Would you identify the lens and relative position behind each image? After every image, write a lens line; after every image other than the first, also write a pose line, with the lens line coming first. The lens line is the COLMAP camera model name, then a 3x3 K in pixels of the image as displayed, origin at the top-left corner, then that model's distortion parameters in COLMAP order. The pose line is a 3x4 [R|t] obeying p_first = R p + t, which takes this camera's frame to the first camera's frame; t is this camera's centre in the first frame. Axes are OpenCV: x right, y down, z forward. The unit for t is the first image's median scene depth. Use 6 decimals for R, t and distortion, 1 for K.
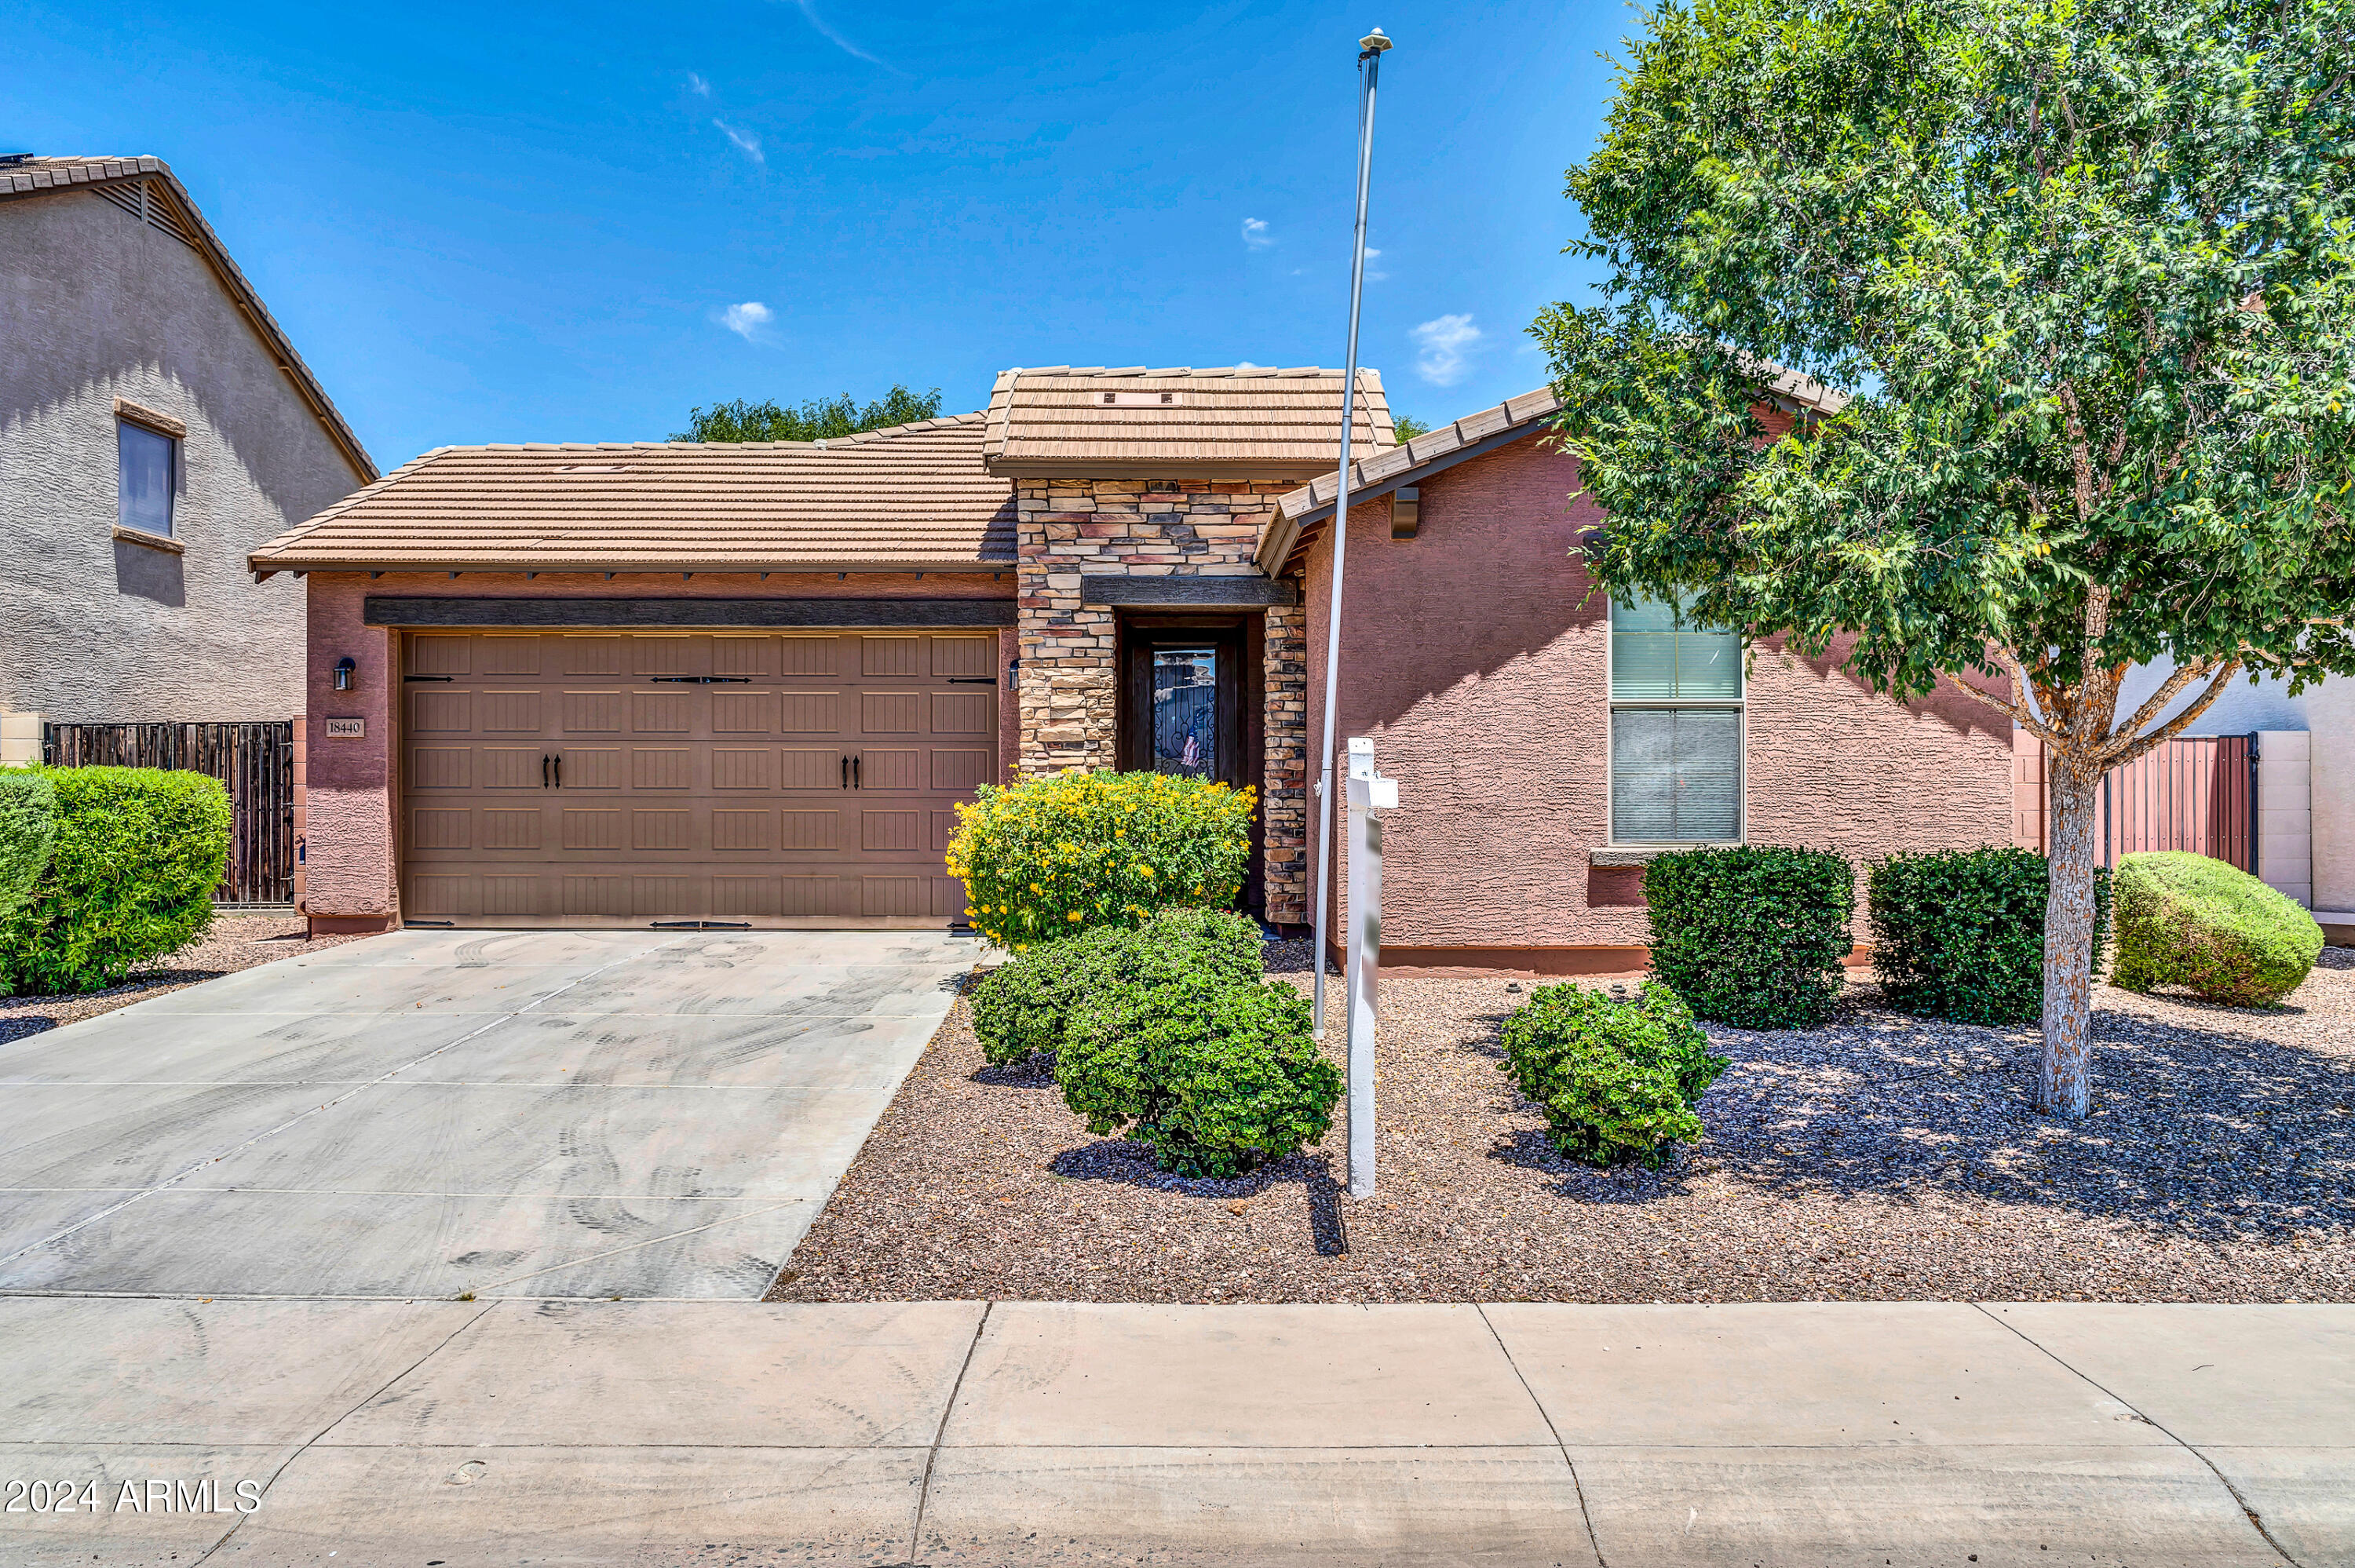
lens RADIAL K [[1882.2, 0, 1179.1], [0, 1882.2, 789.0], [0, 0, 1]] dist [0.033698, 0.000838]
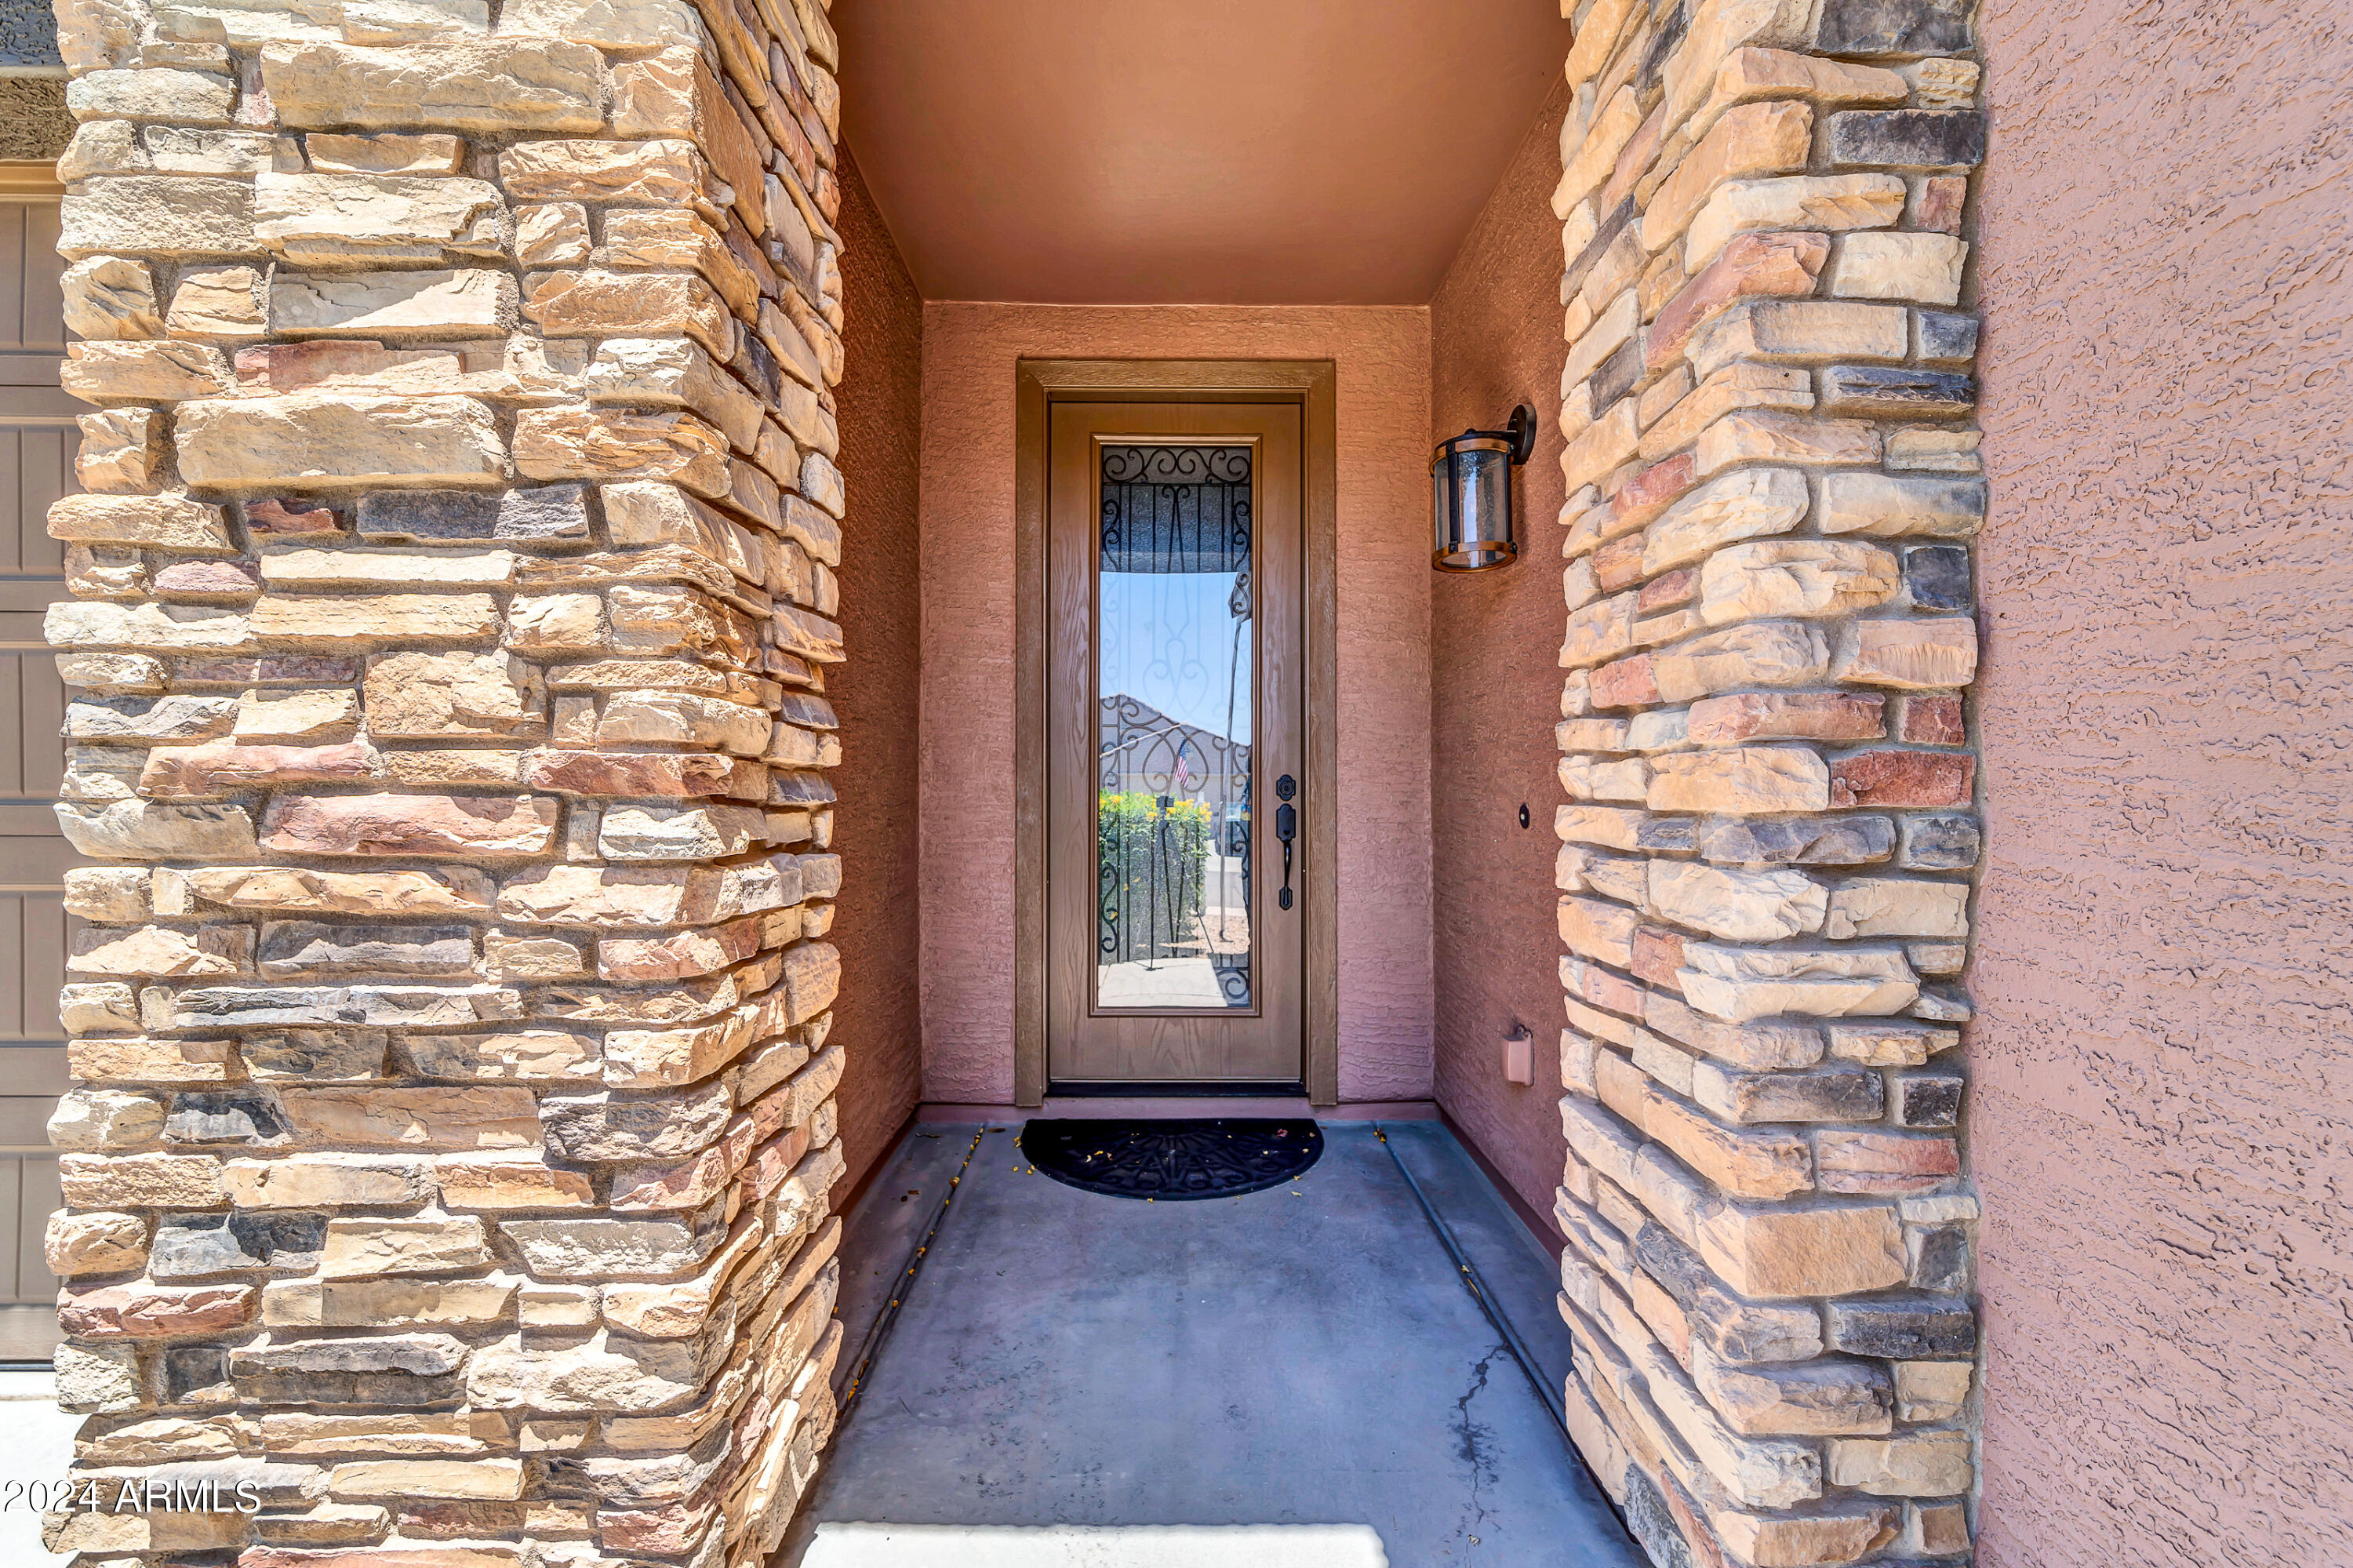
lens RADIAL K [[965.2, 0, 1177.1], [0, 965.2, 781.5], [0, 0, 1]] dist [0.000137, -0.000144]
pose [[0.999978, 0.001935, 0.006393, 0.002471], [-0.001965, 0.999987, 0.004696, -0.002776], [-0.006384, -0.004708, 0.999969, 0.922924]]
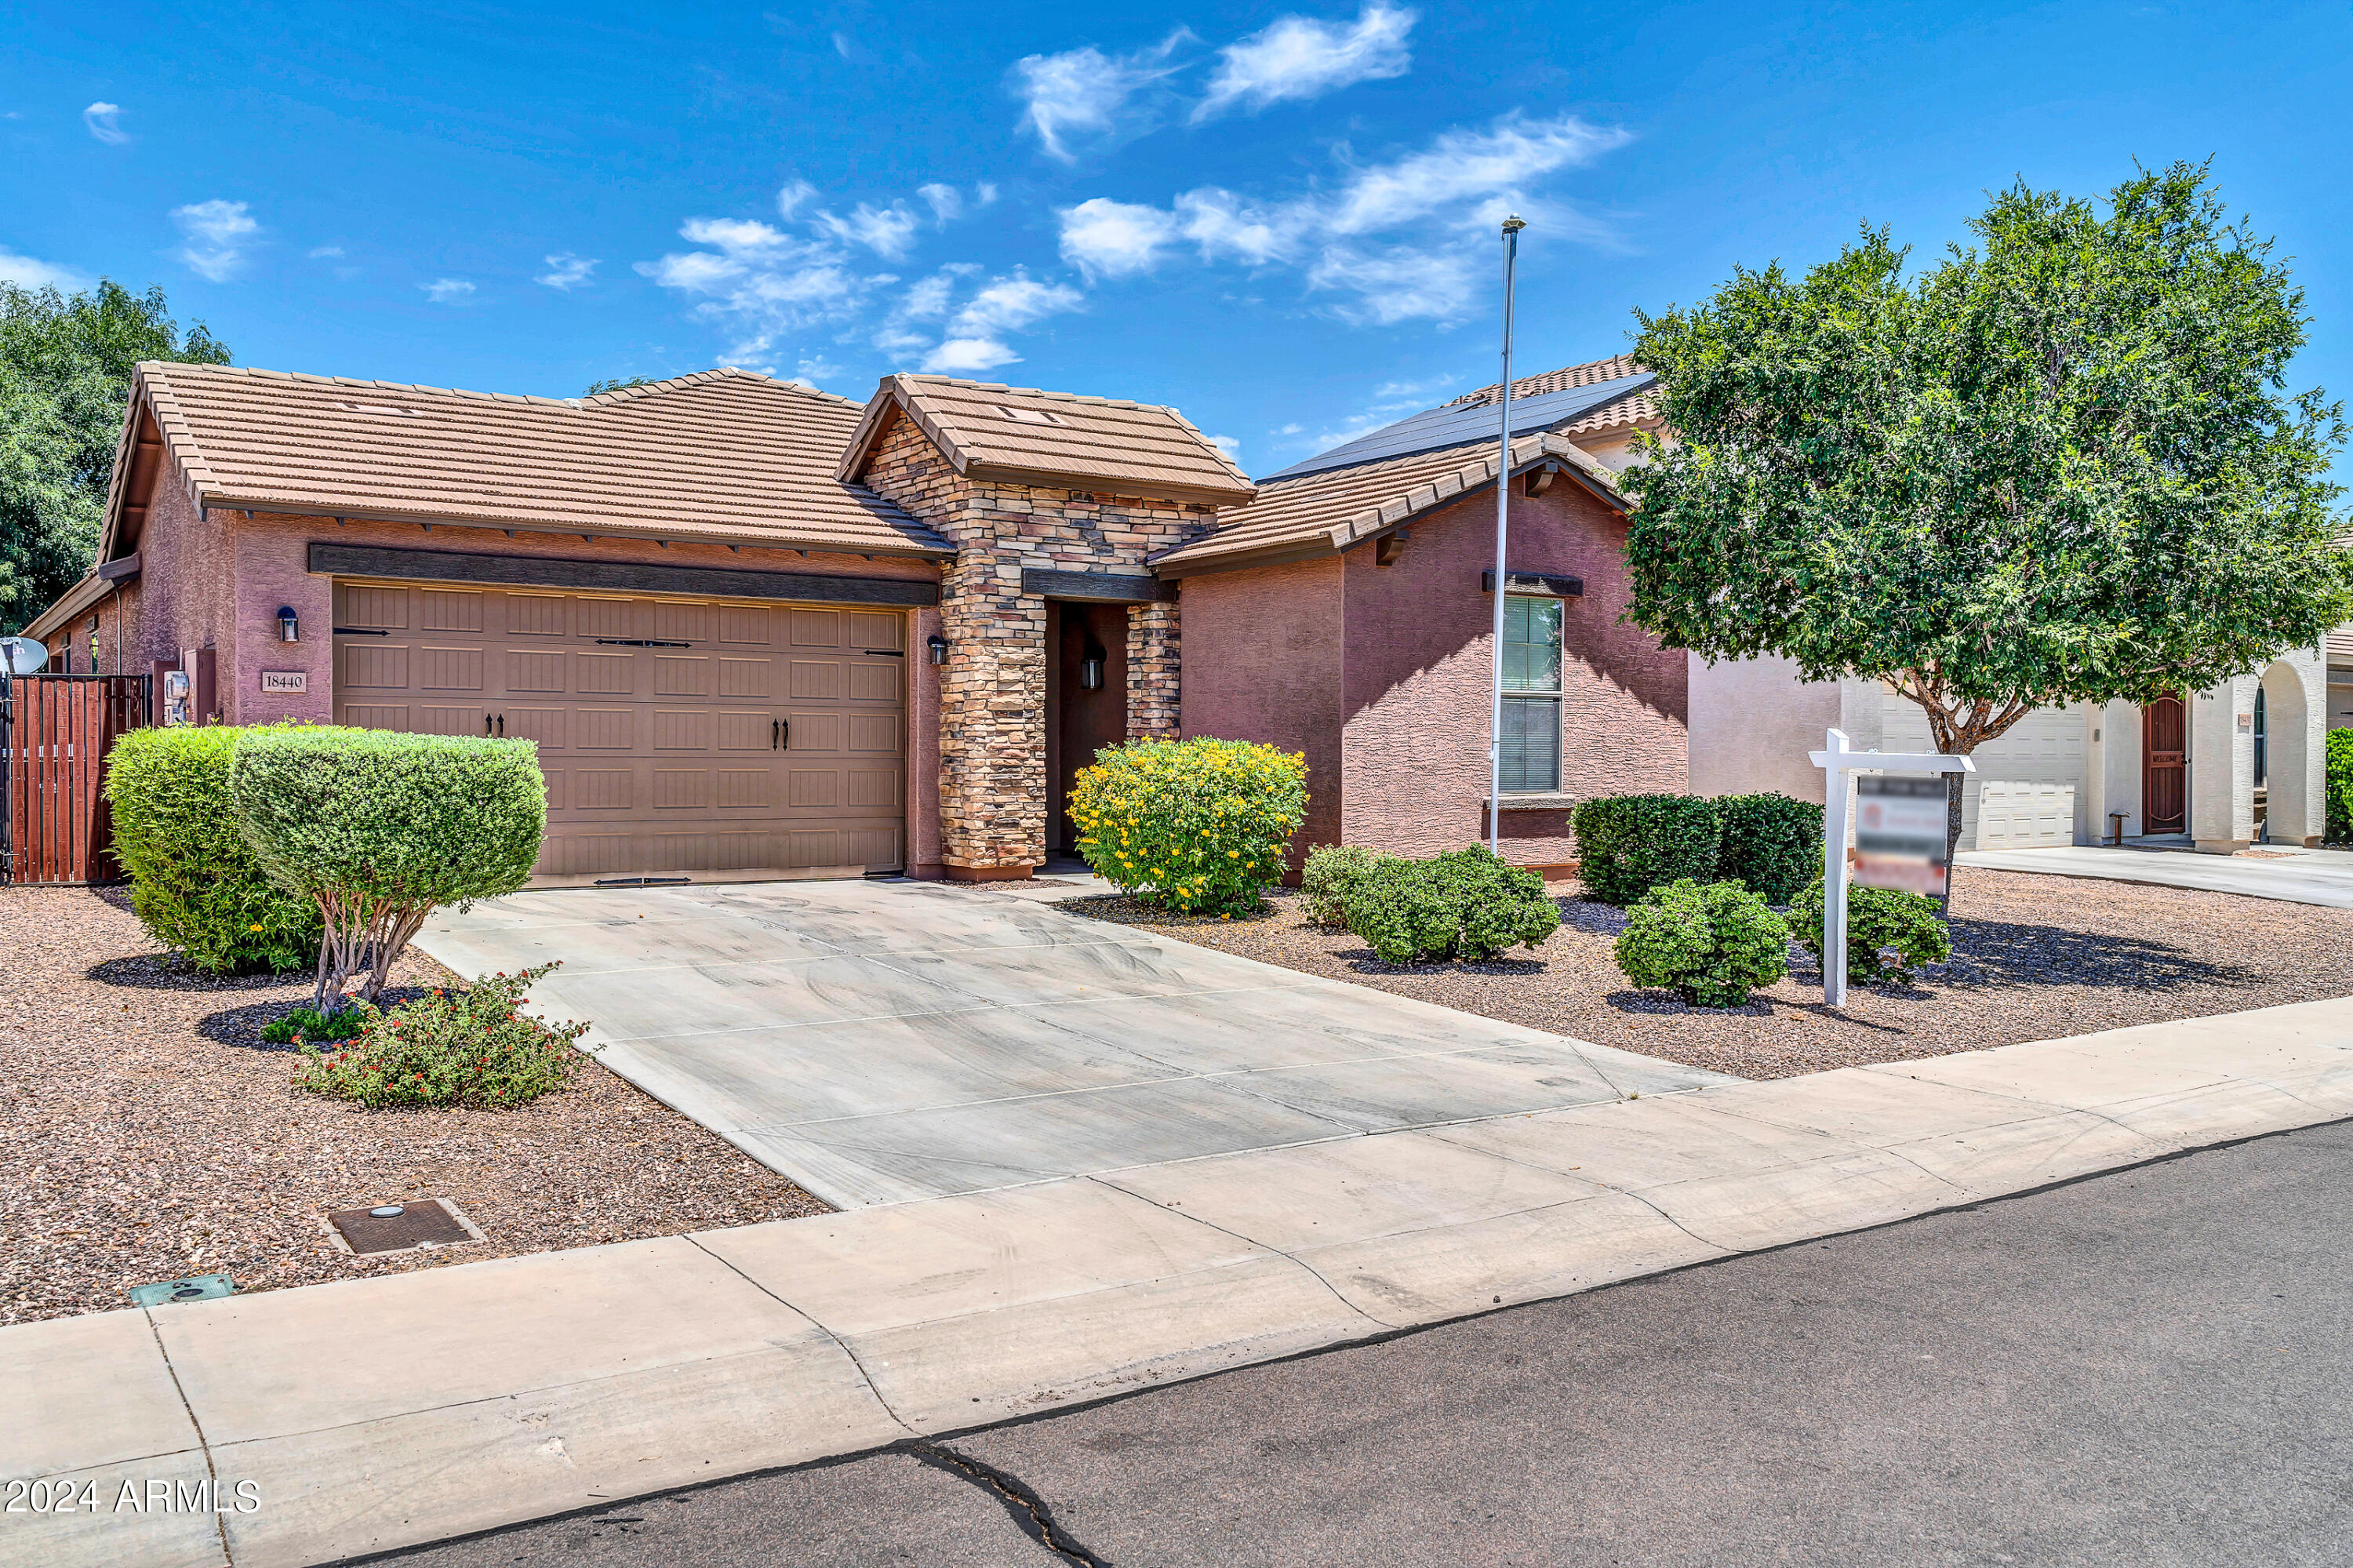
lens RADIAL K [[1880.9, 0, 1178.1], [0, 1880.9, 777.5], [0, 0, 1]] dist [0.033698, 0.000838]
pose [[0.829192, -0.003424, 0.558954, -0.621017], [-0.006342, 0.999859, 0.015533, -0.002658], [-0.558928, -0.016425, 0.829053, -0.018770]]
